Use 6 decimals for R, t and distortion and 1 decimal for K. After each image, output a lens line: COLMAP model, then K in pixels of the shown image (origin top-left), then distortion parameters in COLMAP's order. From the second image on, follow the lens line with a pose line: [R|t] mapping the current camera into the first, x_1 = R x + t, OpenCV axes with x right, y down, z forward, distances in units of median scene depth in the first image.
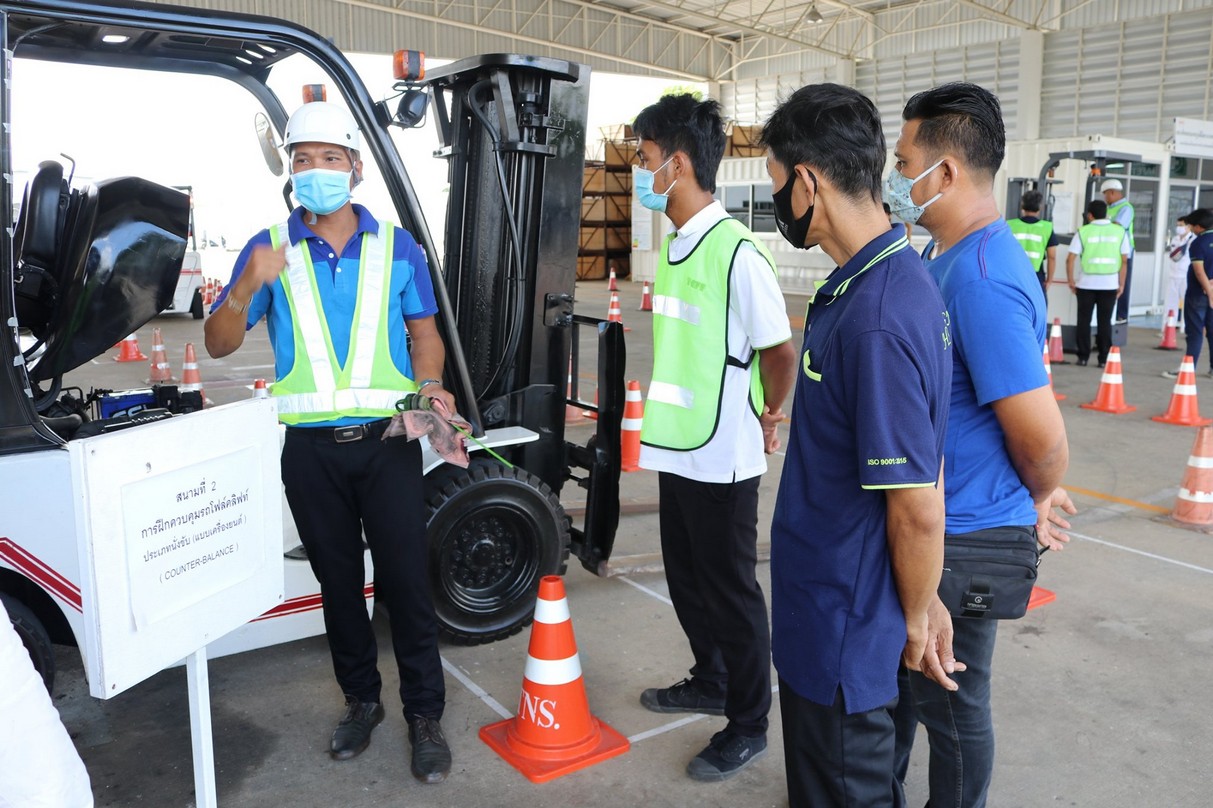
lens RADIAL K [[1000.4, 0, 606.5], [0, 1000.4, 404.0], [0, 0, 1]] dist [-0.005804, -0.011522]
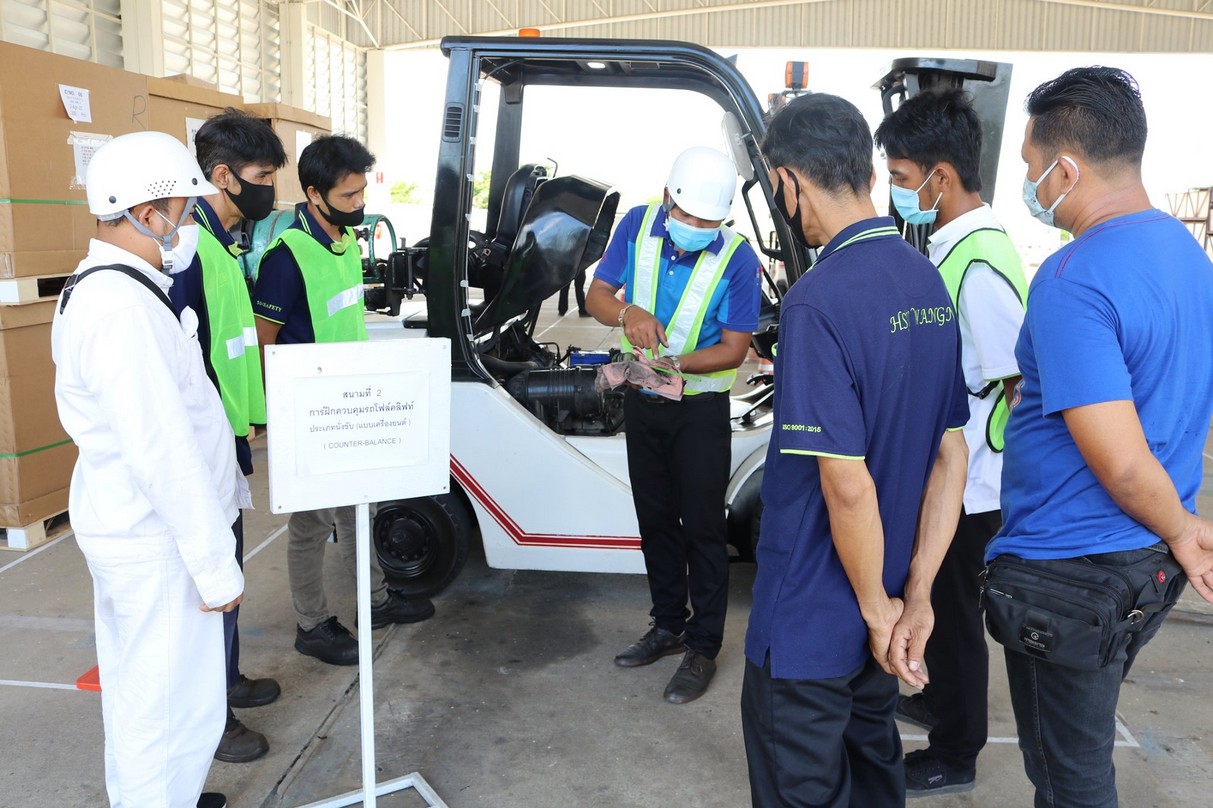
lens RADIAL K [[1044.2, 0, 642.3], [0, 1044.2, 404.7], [0, 0, 1]] dist [-0.136735, 0.115516]
pose [[0.803199, 0.126117, -0.582207, 0.599125], [-0.129601, 0.990918, 0.035857, -0.002304], [0.581441, 0.046654, 0.812249, 0.015803]]
